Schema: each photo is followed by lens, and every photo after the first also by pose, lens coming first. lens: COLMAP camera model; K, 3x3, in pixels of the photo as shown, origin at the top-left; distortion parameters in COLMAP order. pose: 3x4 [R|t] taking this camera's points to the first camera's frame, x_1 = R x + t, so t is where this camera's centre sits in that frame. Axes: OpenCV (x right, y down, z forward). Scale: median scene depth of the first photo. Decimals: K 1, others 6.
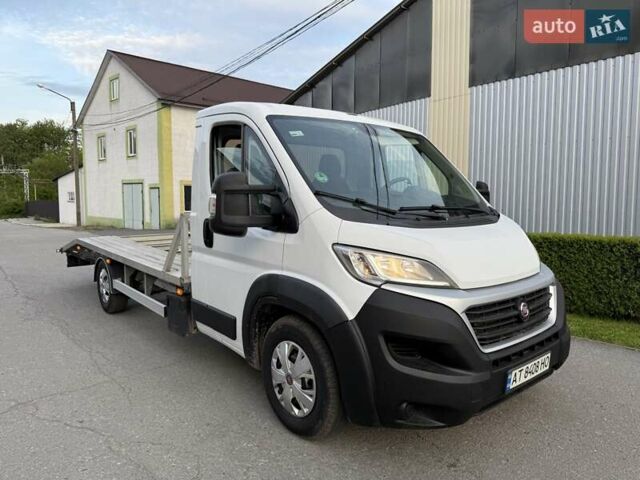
lens RADIAL K [[446.9, 0, 320.0], [0, 446.9, 240.0], [0, 0, 1]] dist [0.051795, -0.076238]
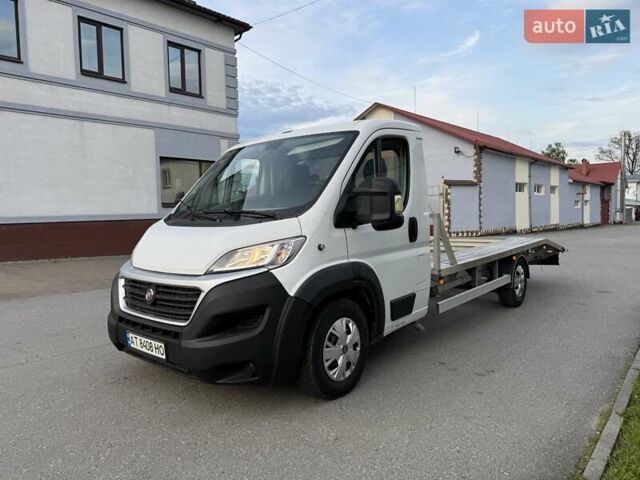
lens RADIAL K [[446.9, 0, 320.0], [0, 446.9, 240.0], [0, 0, 1]] dist [0.051795, -0.076238]
pose [[0.170254, 0.064093, -0.983314, 0.185079], [-0.076630, 0.995722, 0.051634, -0.009773], [0.982416, 0.066560, 0.174437, 0.132501]]
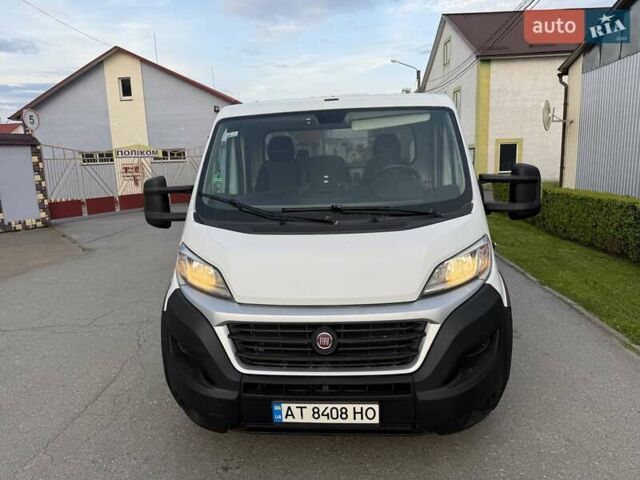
lens RADIAL K [[446.9, 0, 320.0], [0, 446.9, 240.0], [0, 0, 1]] dist [0.051795, -0.076238]
pose [[0.715152, 0.101492, -0.691561, 0.108326], [-0.034331, 0.993308, 0.110274, -0.013530], [0.698125, -0.055121, 0.713851, 0.043741]]
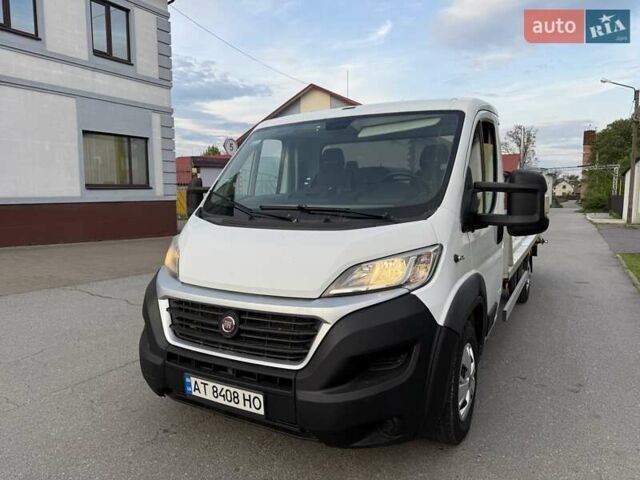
lens RADIAL K [[450.5, 0, 324.8], [0, 450.5, 238.8], [0, 0, 1]] dist [0.004283, -0.004380]
pose [[0.367009, 0.096856, -0.925161, 0.142516], [-0.089015, 0.993657, 0.068715, -0.009754], [0.925949, 0.057134, 0.373302, 0.090035]]
